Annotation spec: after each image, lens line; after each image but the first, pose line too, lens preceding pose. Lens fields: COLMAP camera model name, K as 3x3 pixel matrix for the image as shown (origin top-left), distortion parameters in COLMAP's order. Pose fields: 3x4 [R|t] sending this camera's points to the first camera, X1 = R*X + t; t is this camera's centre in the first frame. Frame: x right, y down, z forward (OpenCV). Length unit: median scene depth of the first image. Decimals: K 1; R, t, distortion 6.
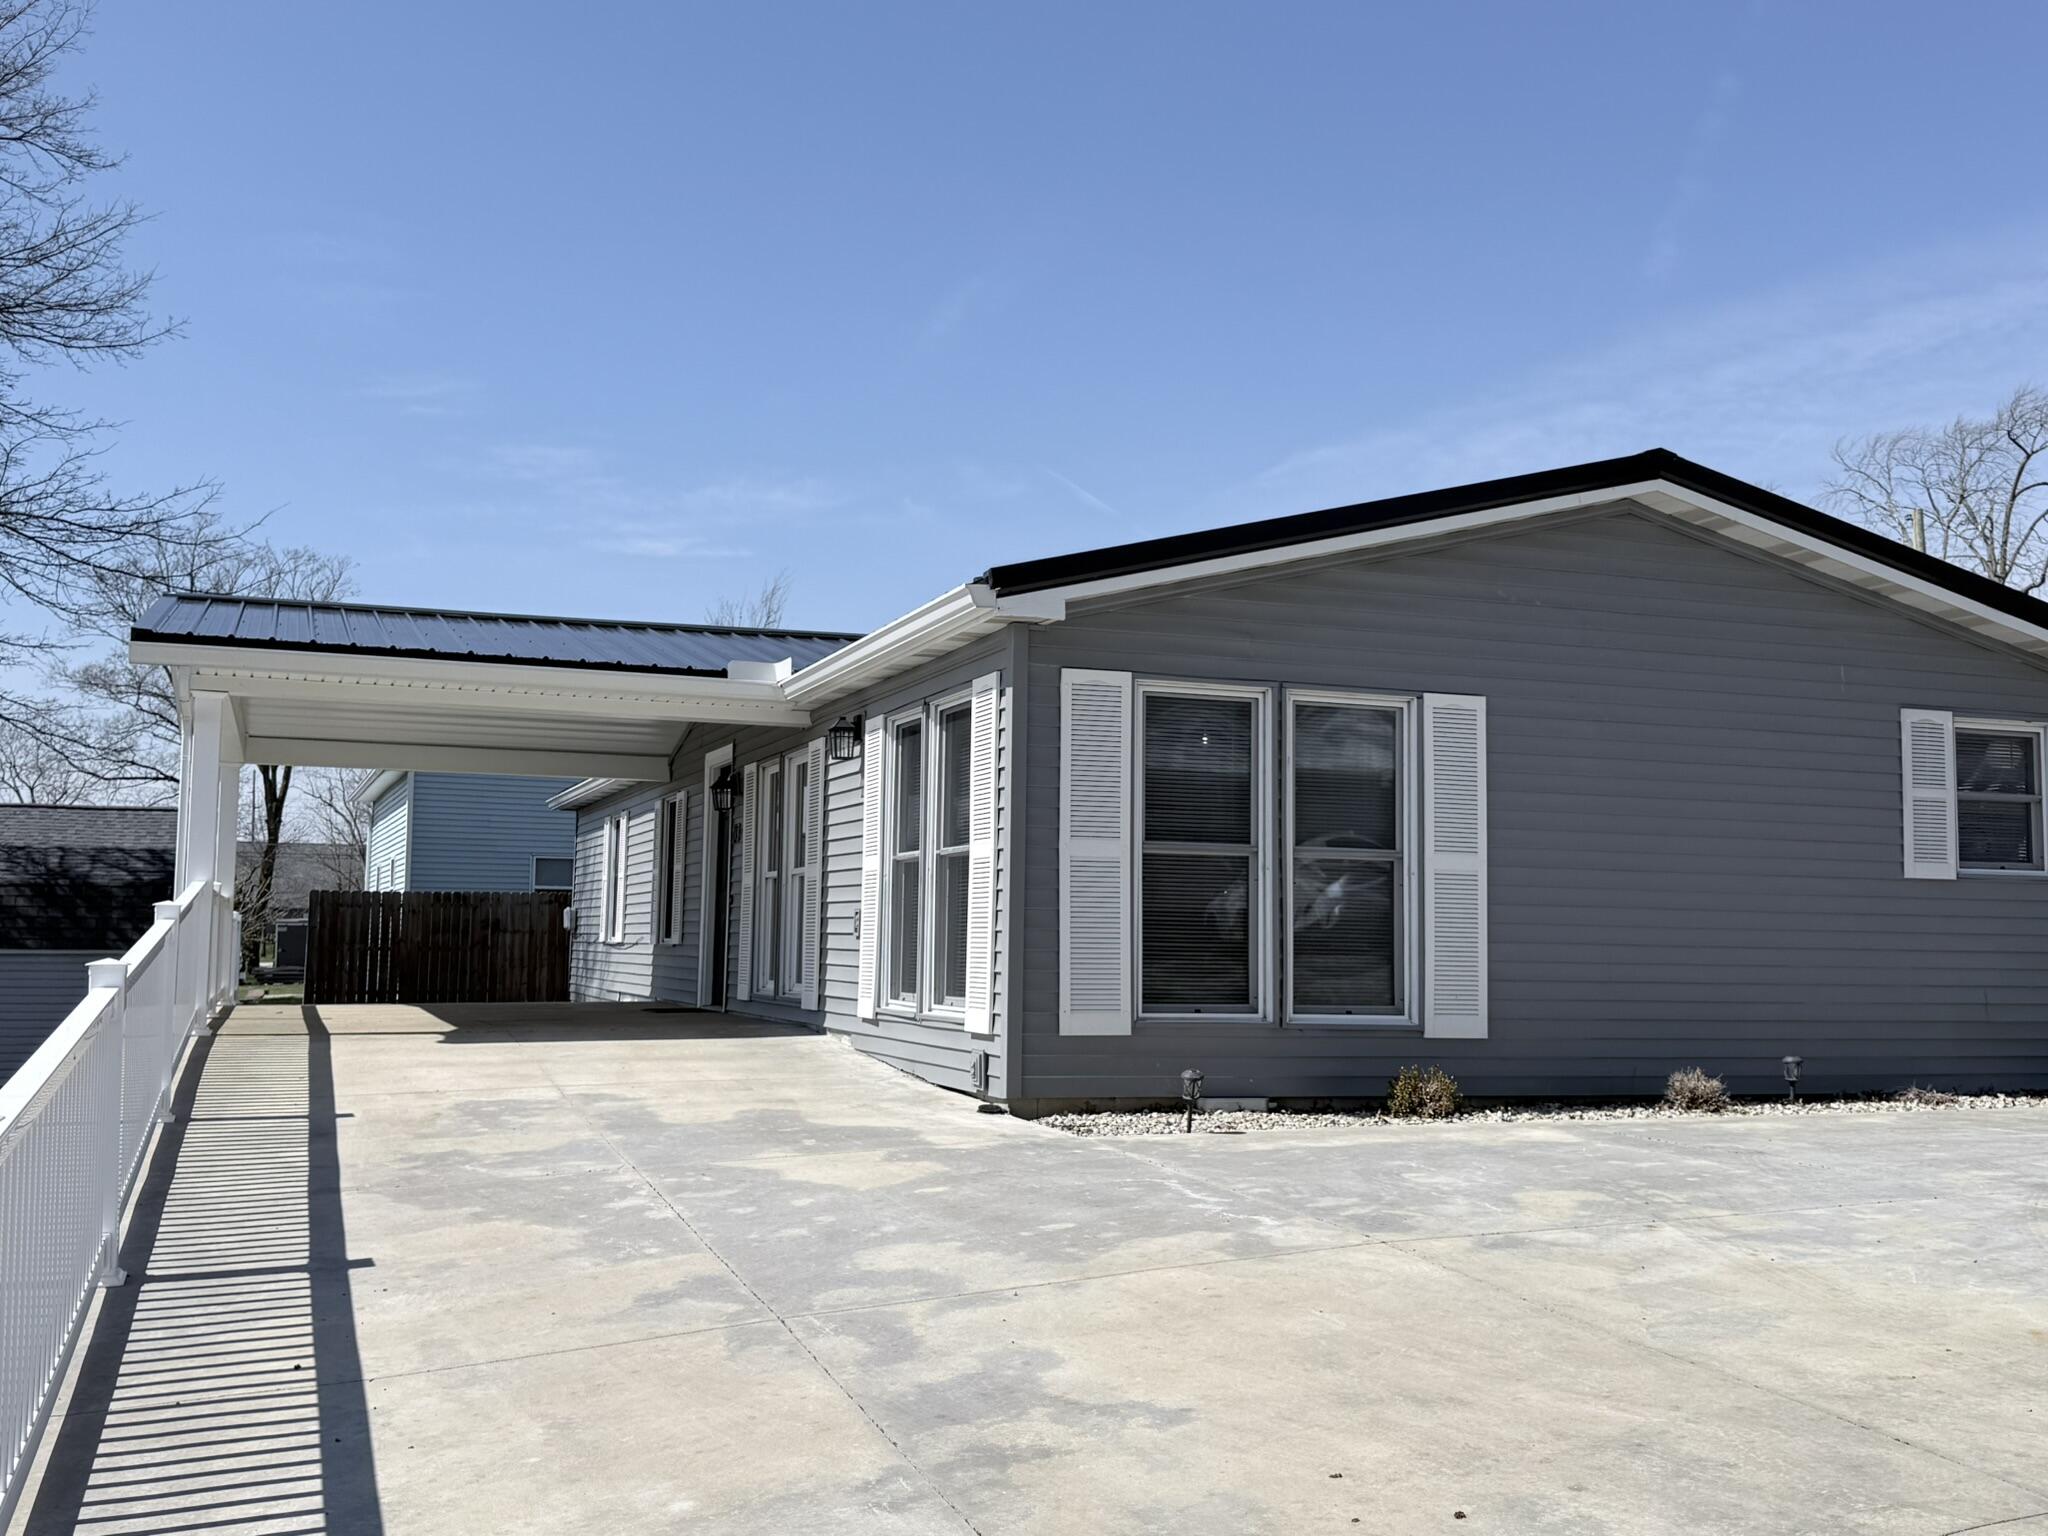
lens RADIAL K [[1986.7, 0, 1017.8], [0, 1986.7, 776.0], [0, 0, 1]] dist [0.115298, 0.000000]
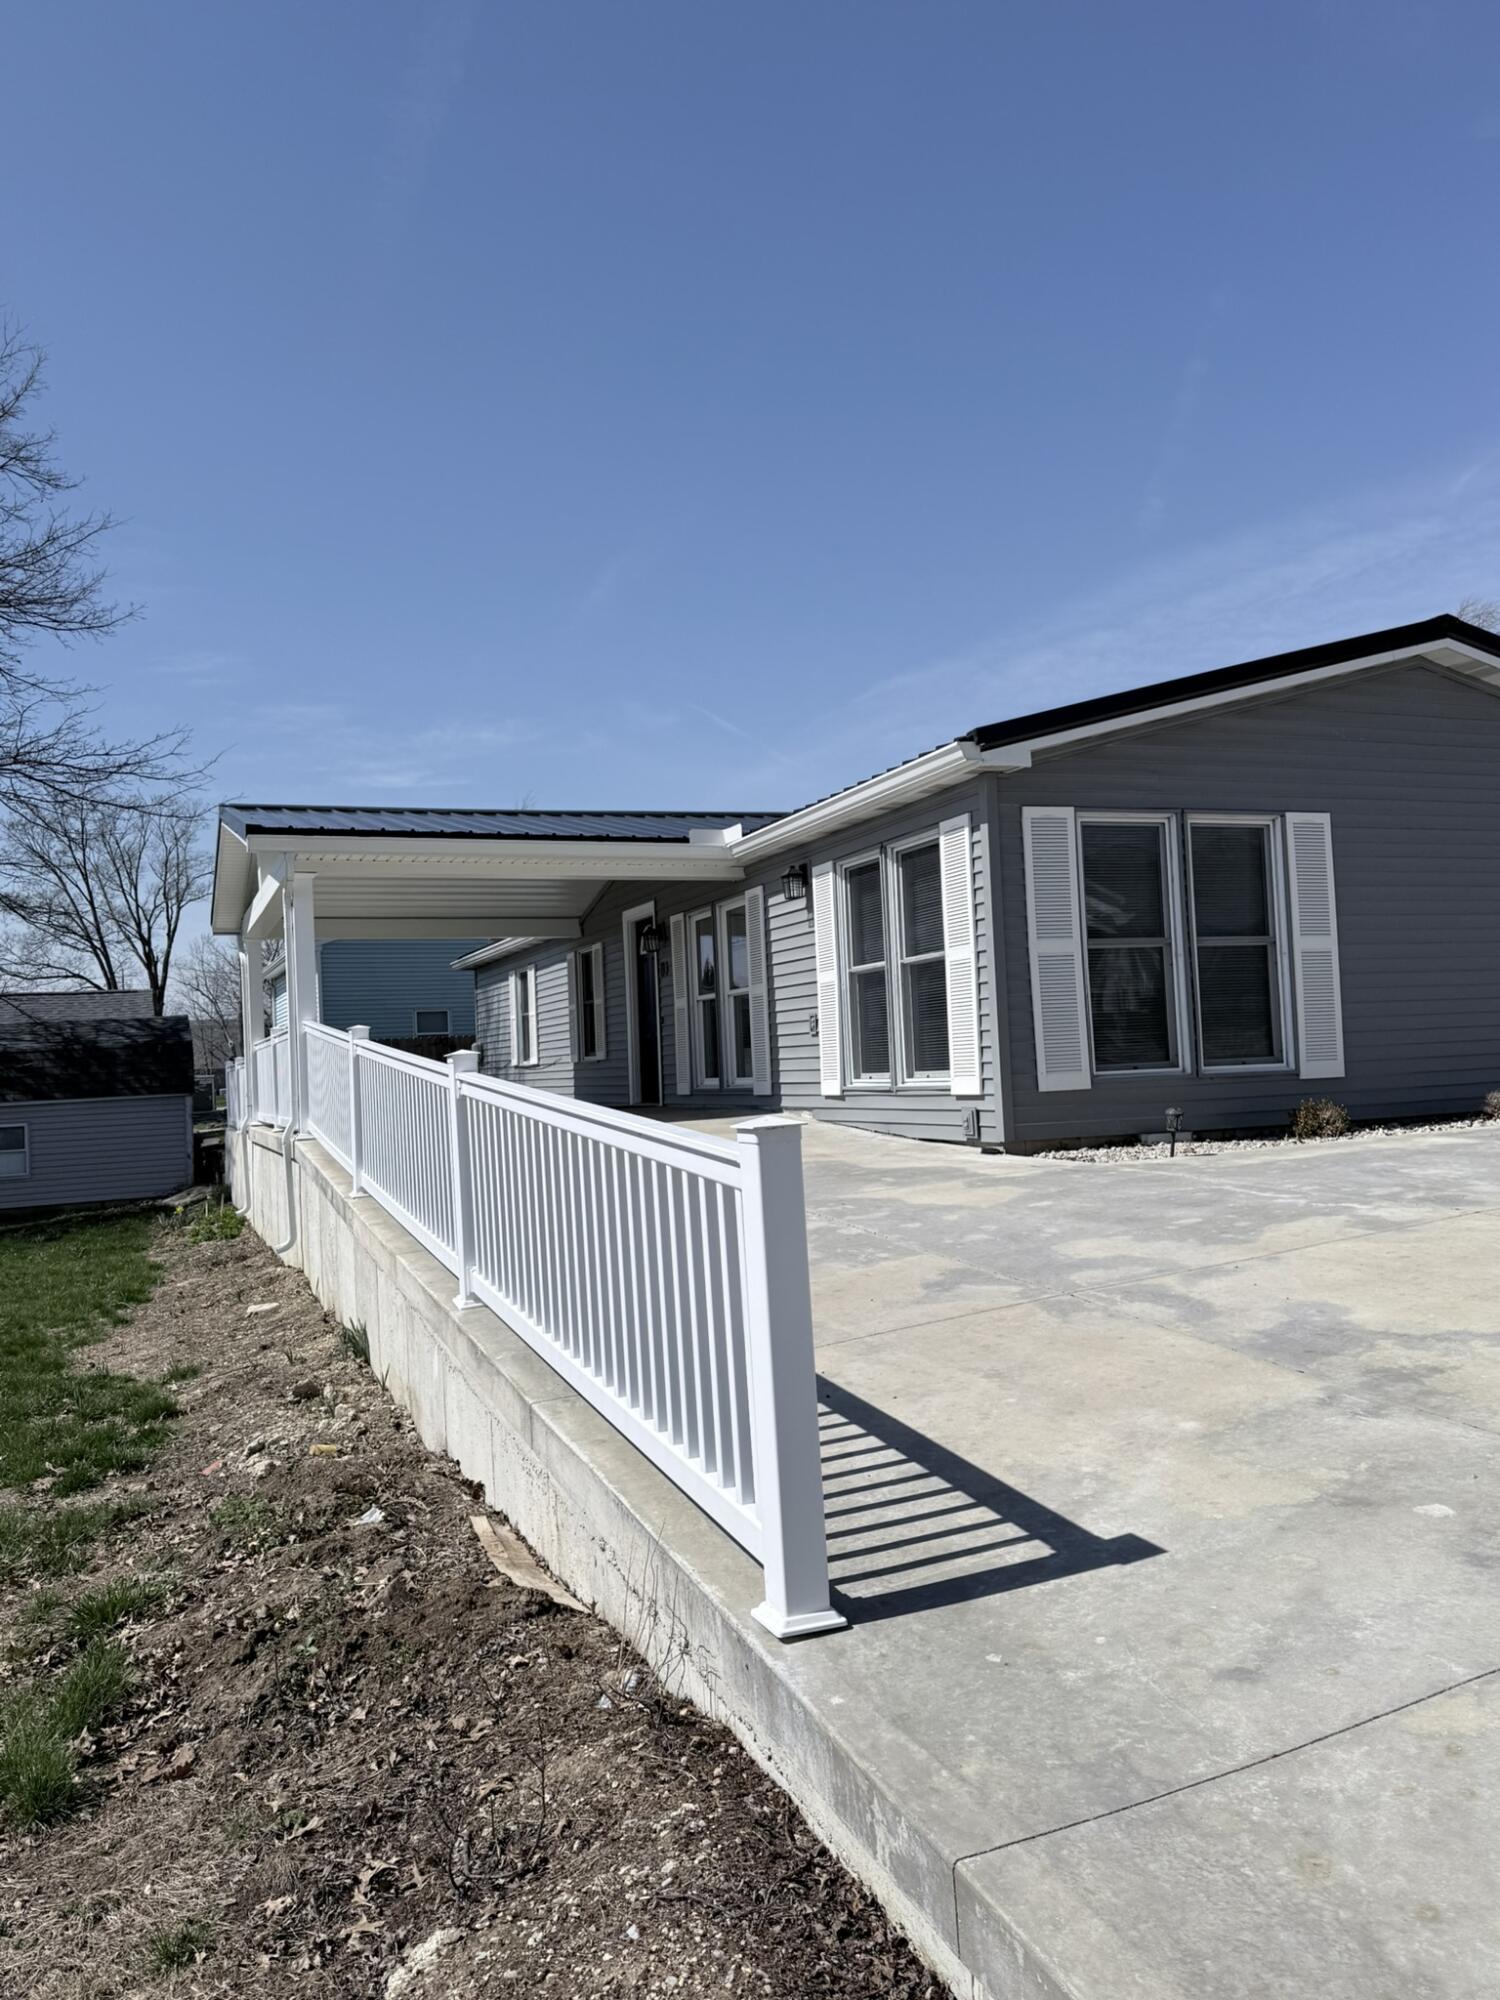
lens RADIAL K [[1482.5, 0, 759.7], [0, 1482.5, 1001.5], [0, 0, 1]] dist [0.096073, -0.010705]
pose [[0.997341, -0.059059, 0.042693, -0.175495], [0.057301, 0.997502, 0.041303, 0.019440], [-0.045026, -0.038747, 0.998234, 0.042800]]
